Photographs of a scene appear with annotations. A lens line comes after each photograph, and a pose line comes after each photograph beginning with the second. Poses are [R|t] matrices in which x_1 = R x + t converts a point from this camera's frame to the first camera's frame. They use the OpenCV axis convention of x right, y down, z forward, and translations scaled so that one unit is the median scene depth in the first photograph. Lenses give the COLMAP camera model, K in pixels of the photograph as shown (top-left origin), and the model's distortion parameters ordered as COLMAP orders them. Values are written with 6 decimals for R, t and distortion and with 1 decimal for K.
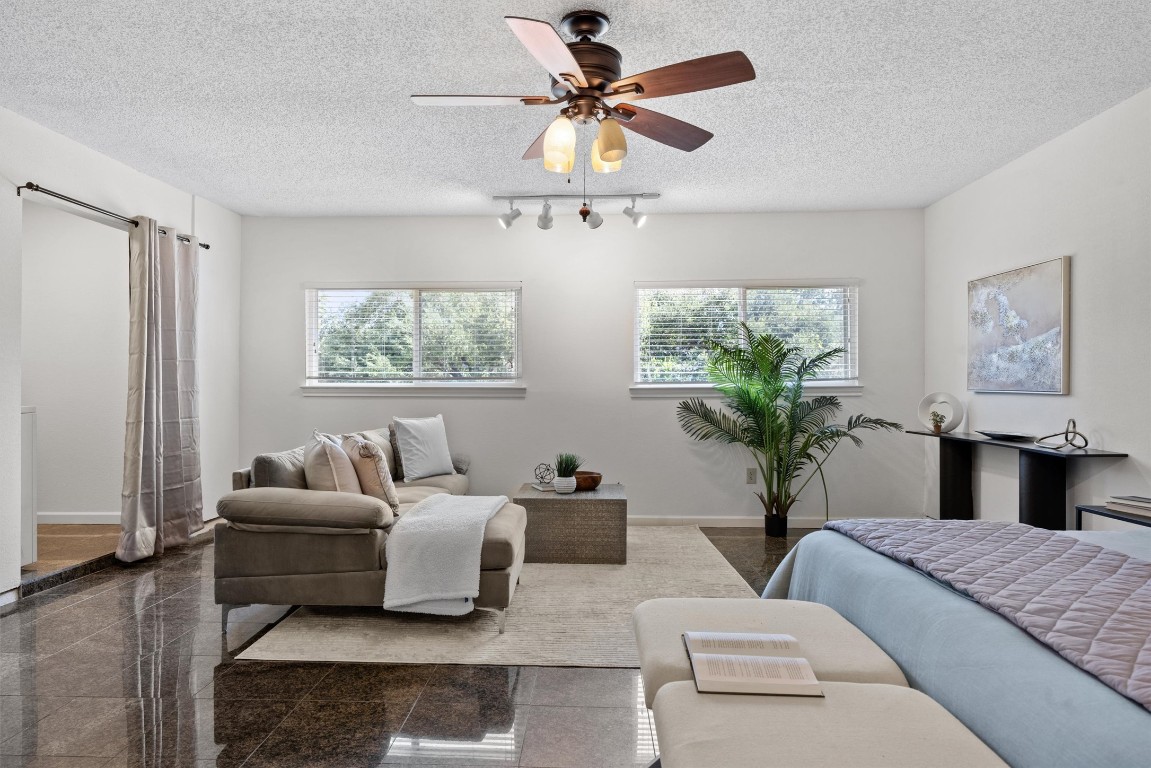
lens RADIAL K [[757.2, 0, 570.9], [0, 757.2, 379.0], [0, 0, 1]] dist [-0.002770, -0.001522]
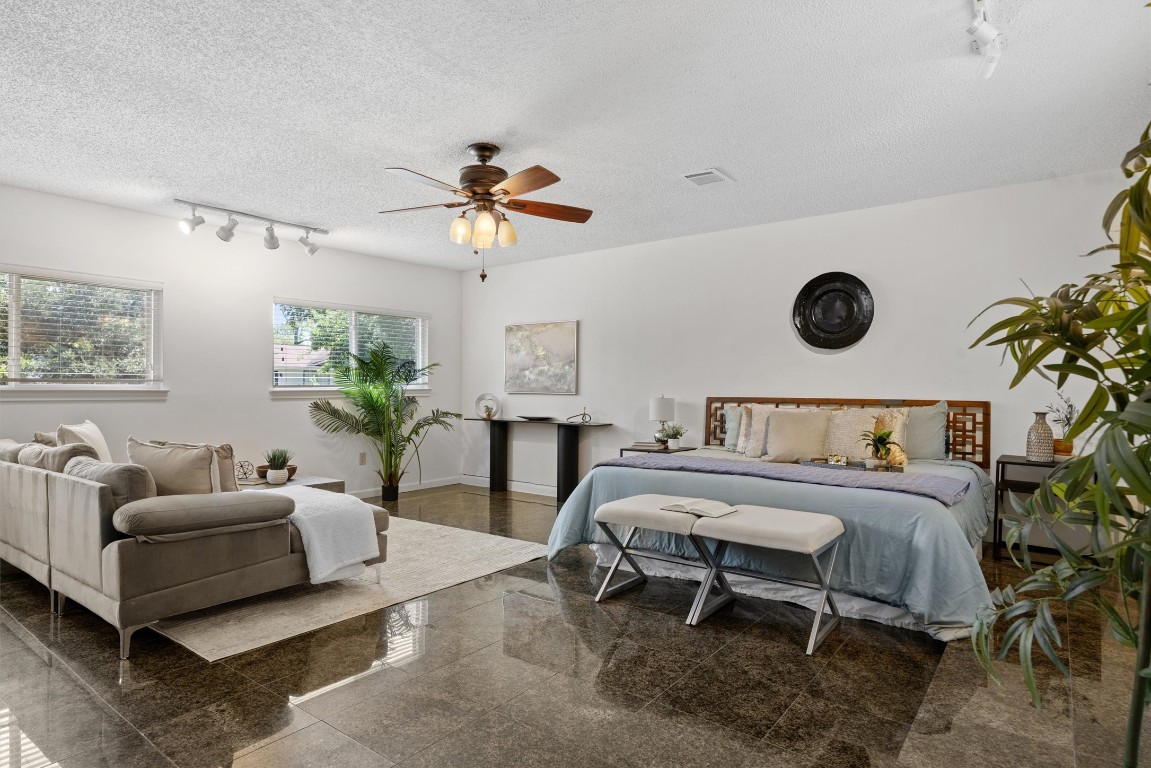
lens RADIAL K [[723.7, 0, 573.1], [0, 723.7, 388.9], [0, 0, 1]] dist [0.000084, 0.000600]
pose [[0.515318, 0.000055, 0.856999, -0.720172], [-0.011550, 0.999910, 0.006881, -0.004204], [-0.856921, -0.013444, 0.515272, 0.064717]]
